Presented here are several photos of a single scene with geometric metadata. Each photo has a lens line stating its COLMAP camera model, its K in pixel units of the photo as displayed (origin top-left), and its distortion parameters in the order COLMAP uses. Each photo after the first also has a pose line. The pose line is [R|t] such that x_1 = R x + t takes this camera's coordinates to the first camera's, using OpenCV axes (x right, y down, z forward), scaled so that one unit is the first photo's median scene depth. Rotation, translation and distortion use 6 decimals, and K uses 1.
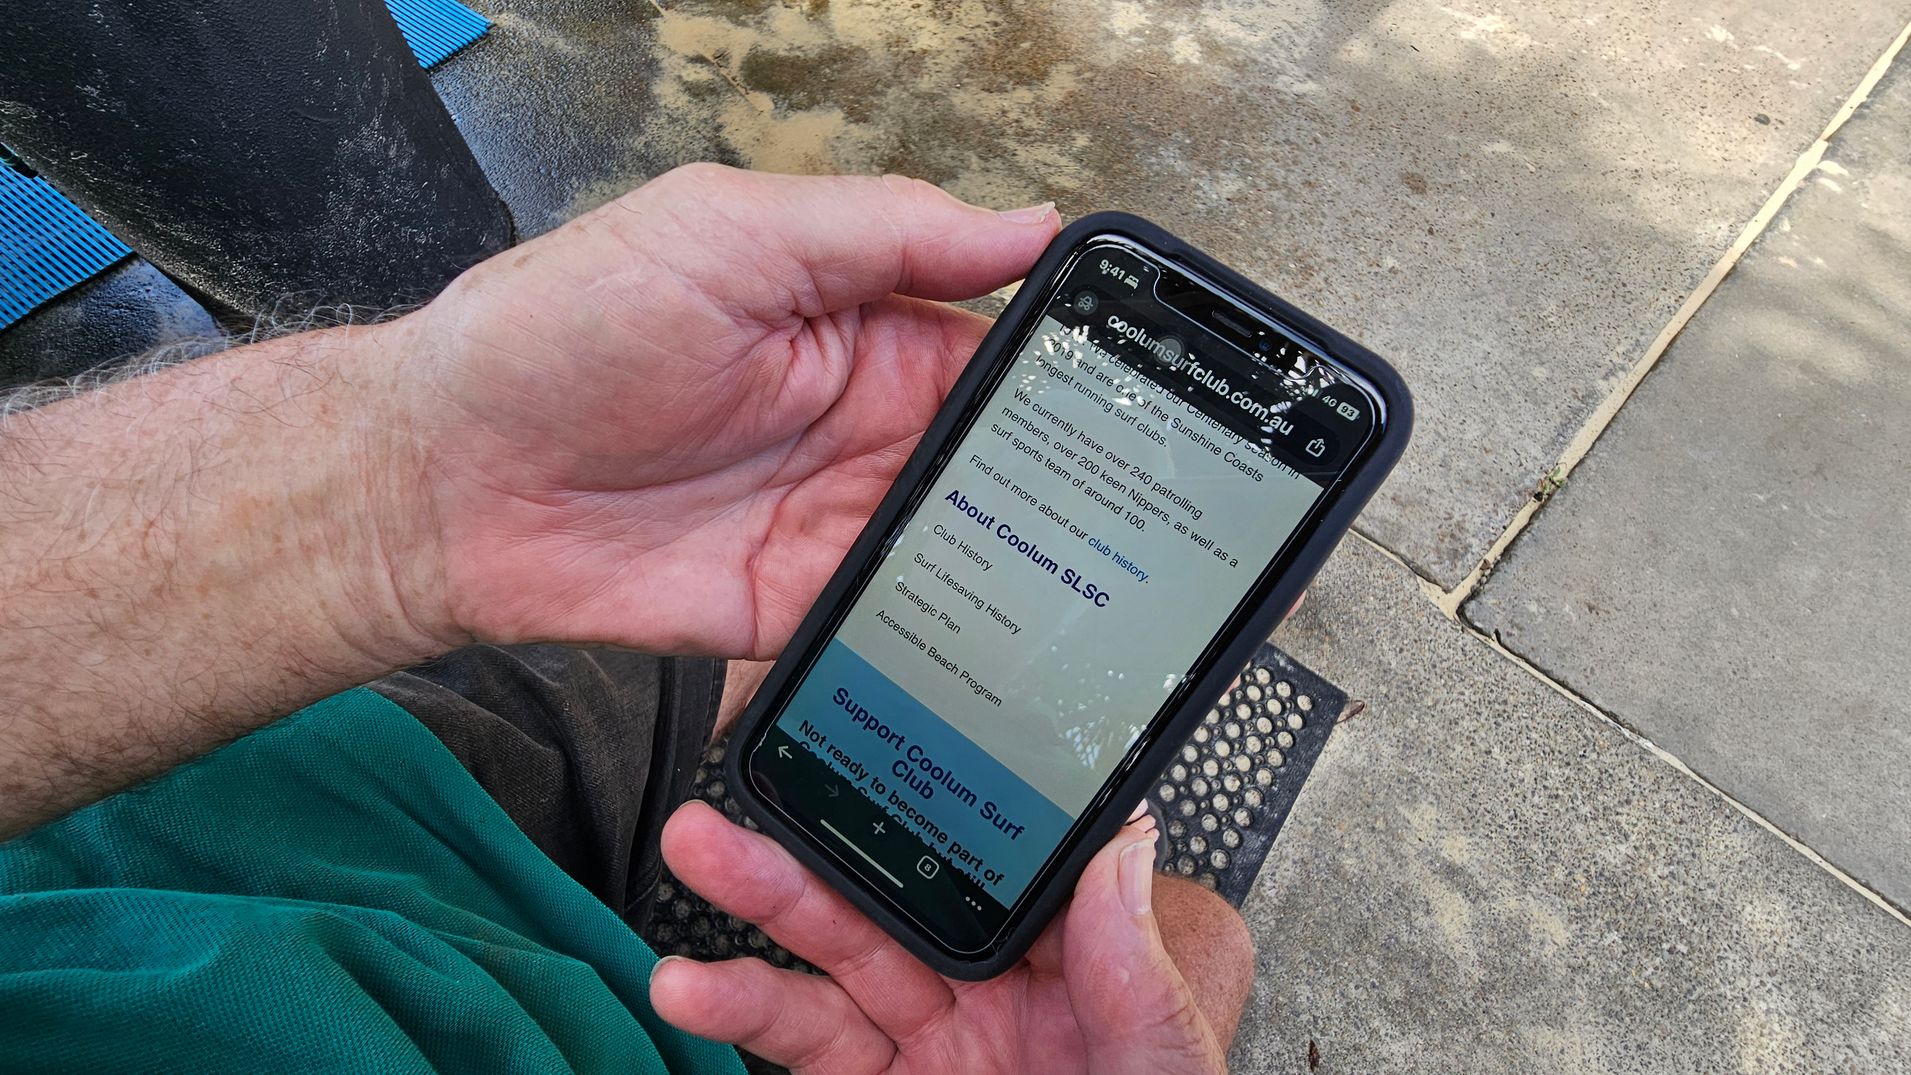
lens RADIAL K [[757.8, 0, 949.2], [0, 757.8, 525.3], [0, 0, 1]] dist [-0.001734, -0.000770]
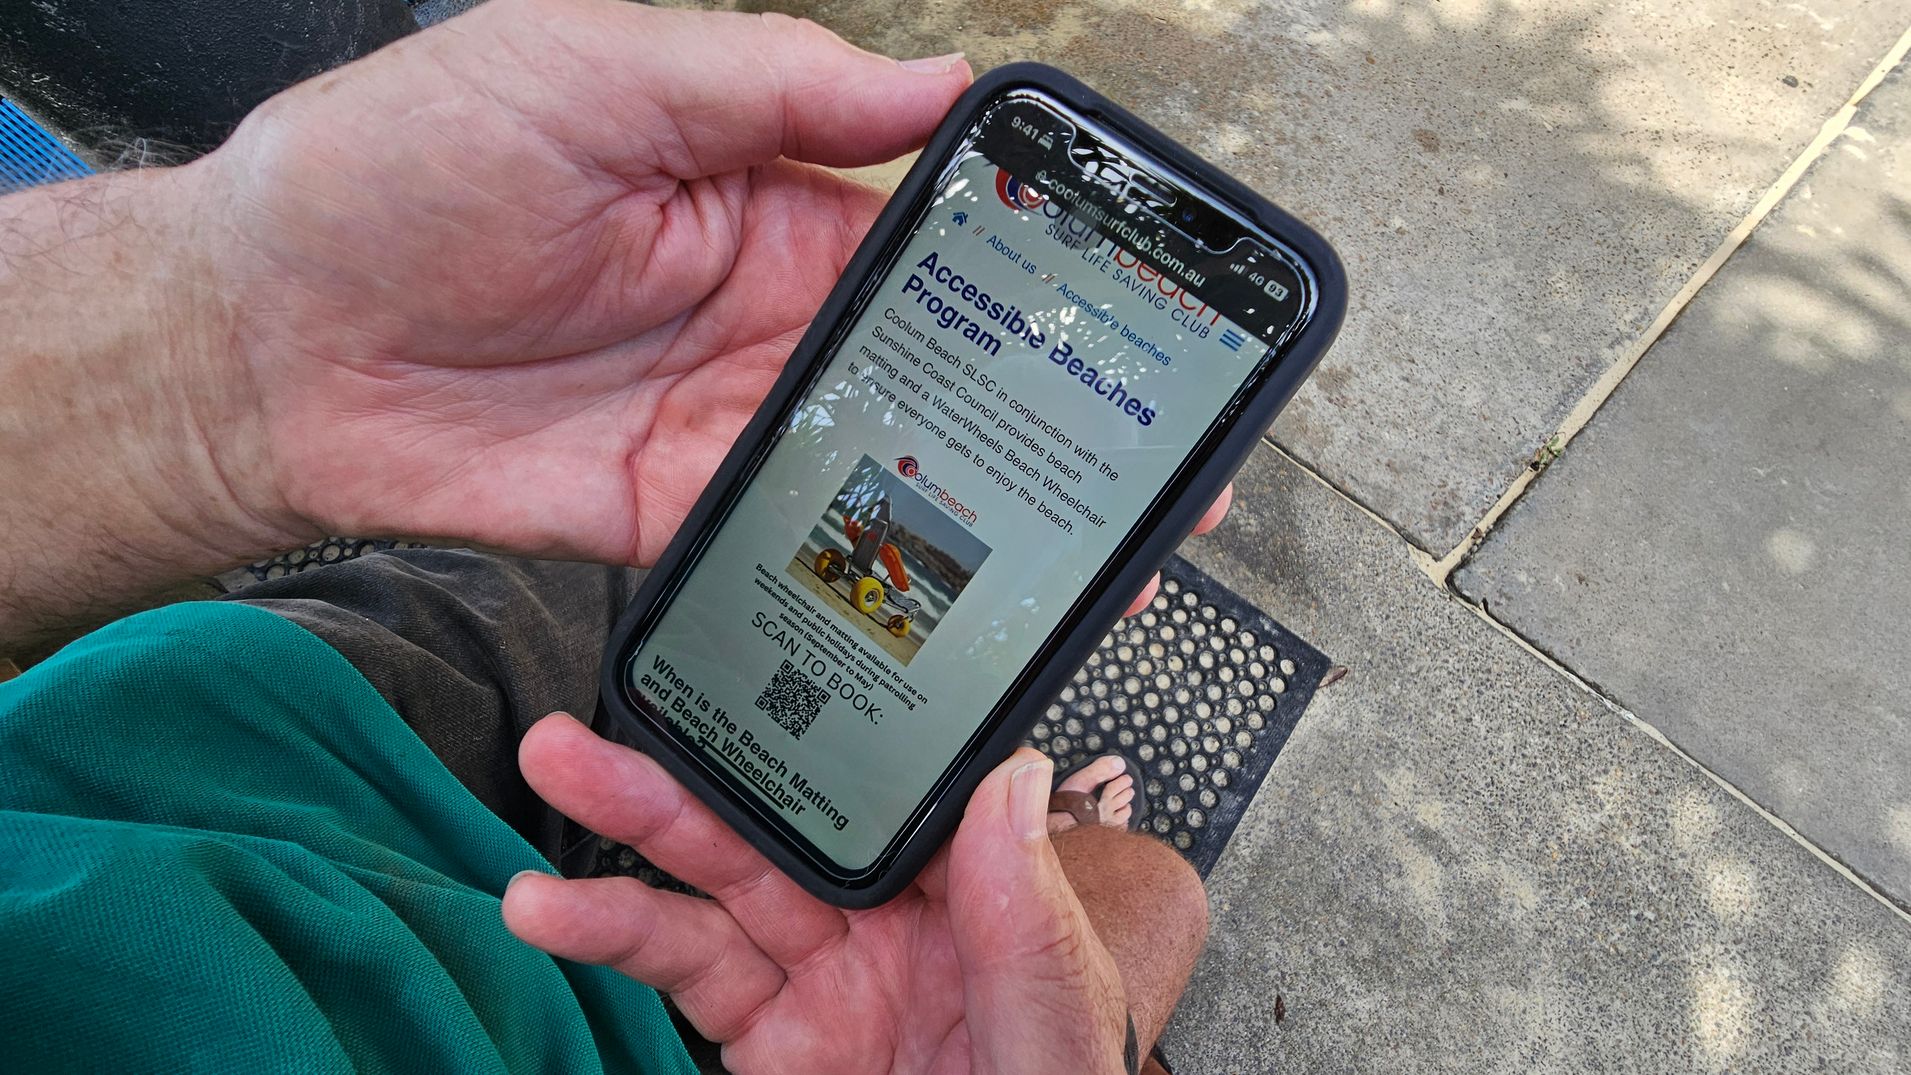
lens RADIAL K [[757.8, 0, 949.2], [0, 757.8, 525.3], [0, 0, 1]] dist [-0.001734, -0.000770]
pose [[0.999747, 0.022499, -0.000363, 0.019762], [-0.022458, 0.998678, 0.046243, 0.011997], [0.001403, -0.046223, 0.998930, 0.011894]]
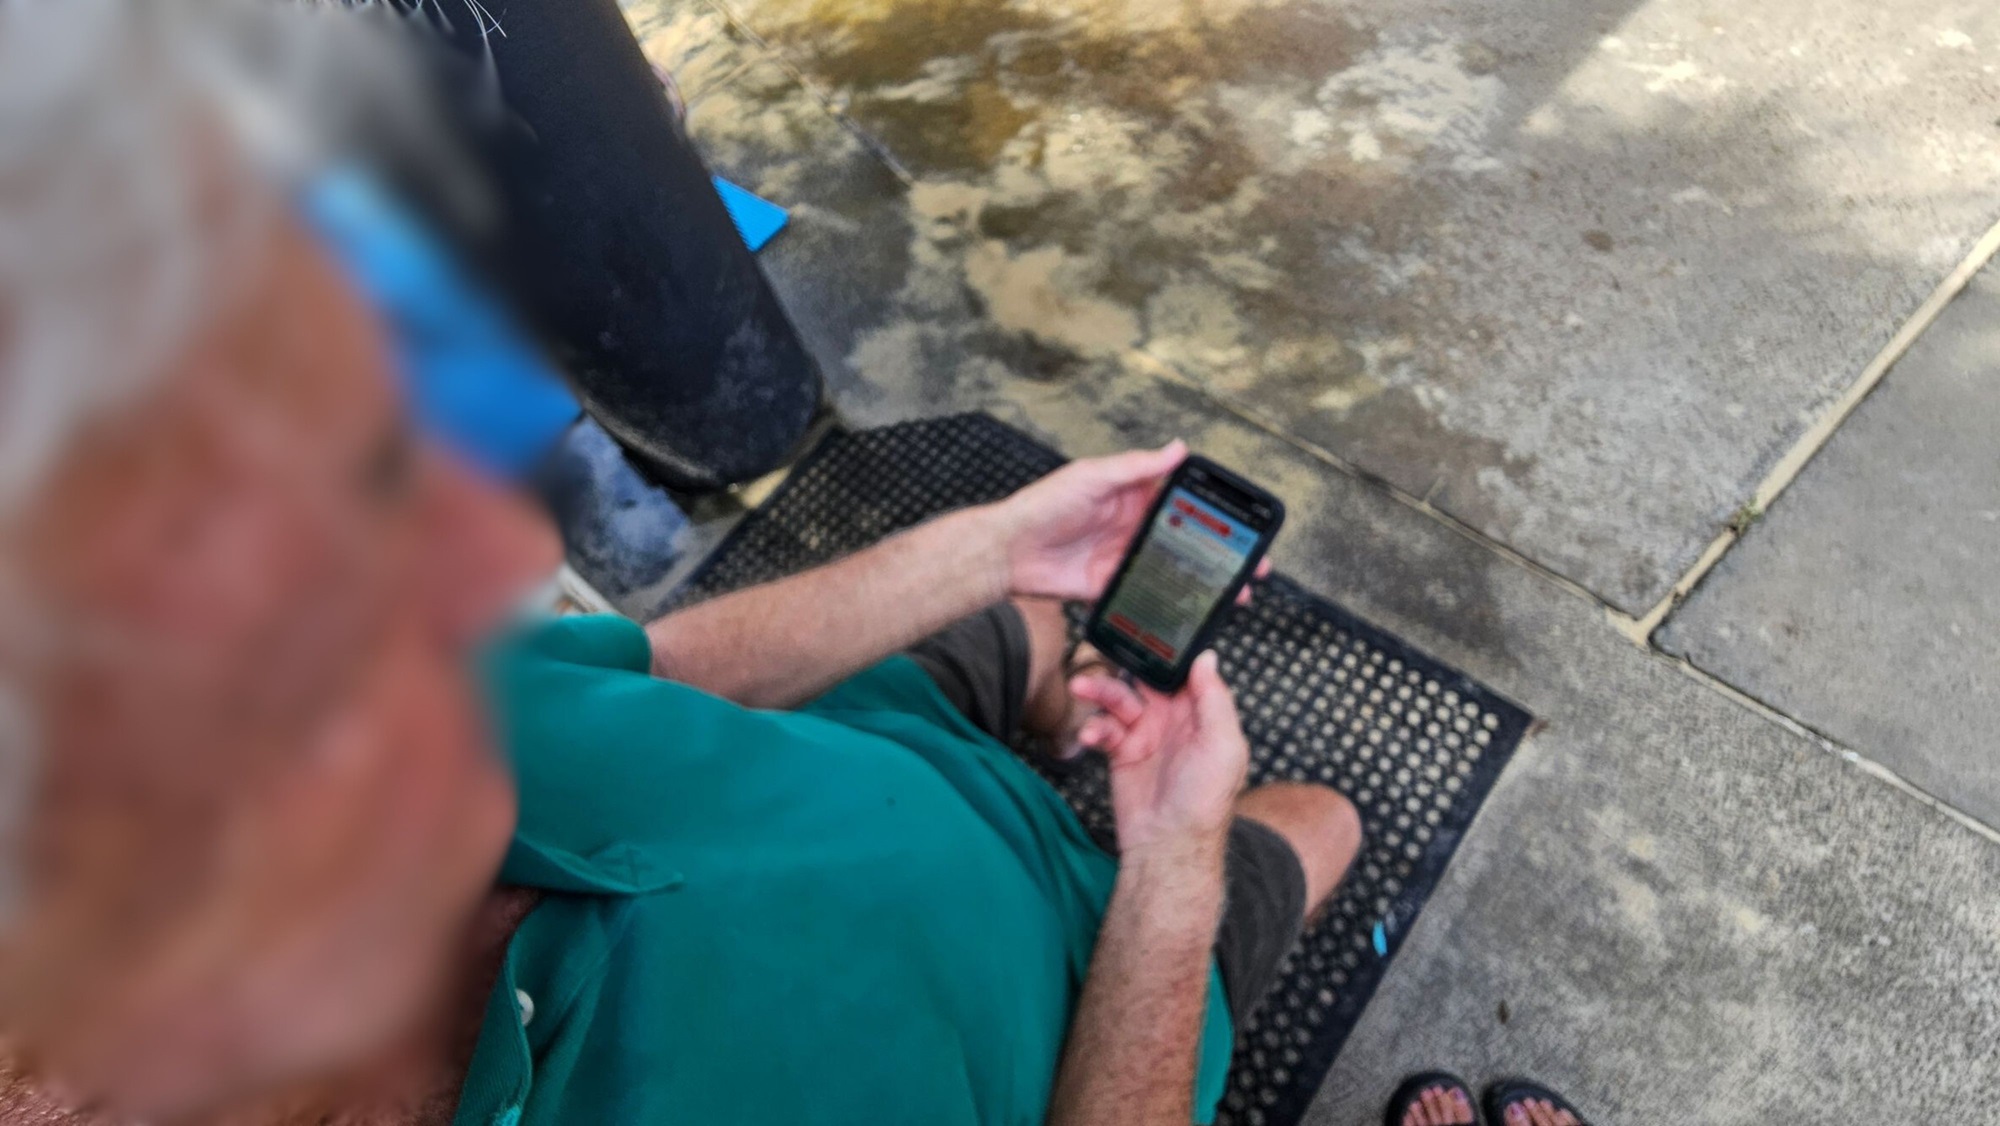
lens RADIAL K [[787.9, 0, 993.4], [0, 787.9, 550.7], [0, 0, 1]] dist [-0.002452, -0.000393]
pose [[0.970901, -0.057486, -0.232480, 0.028350], [0.044220, 0.997103, -0.061884, 0.017252], [0.235364, 0.049803, 0.970630, -0.345581]]
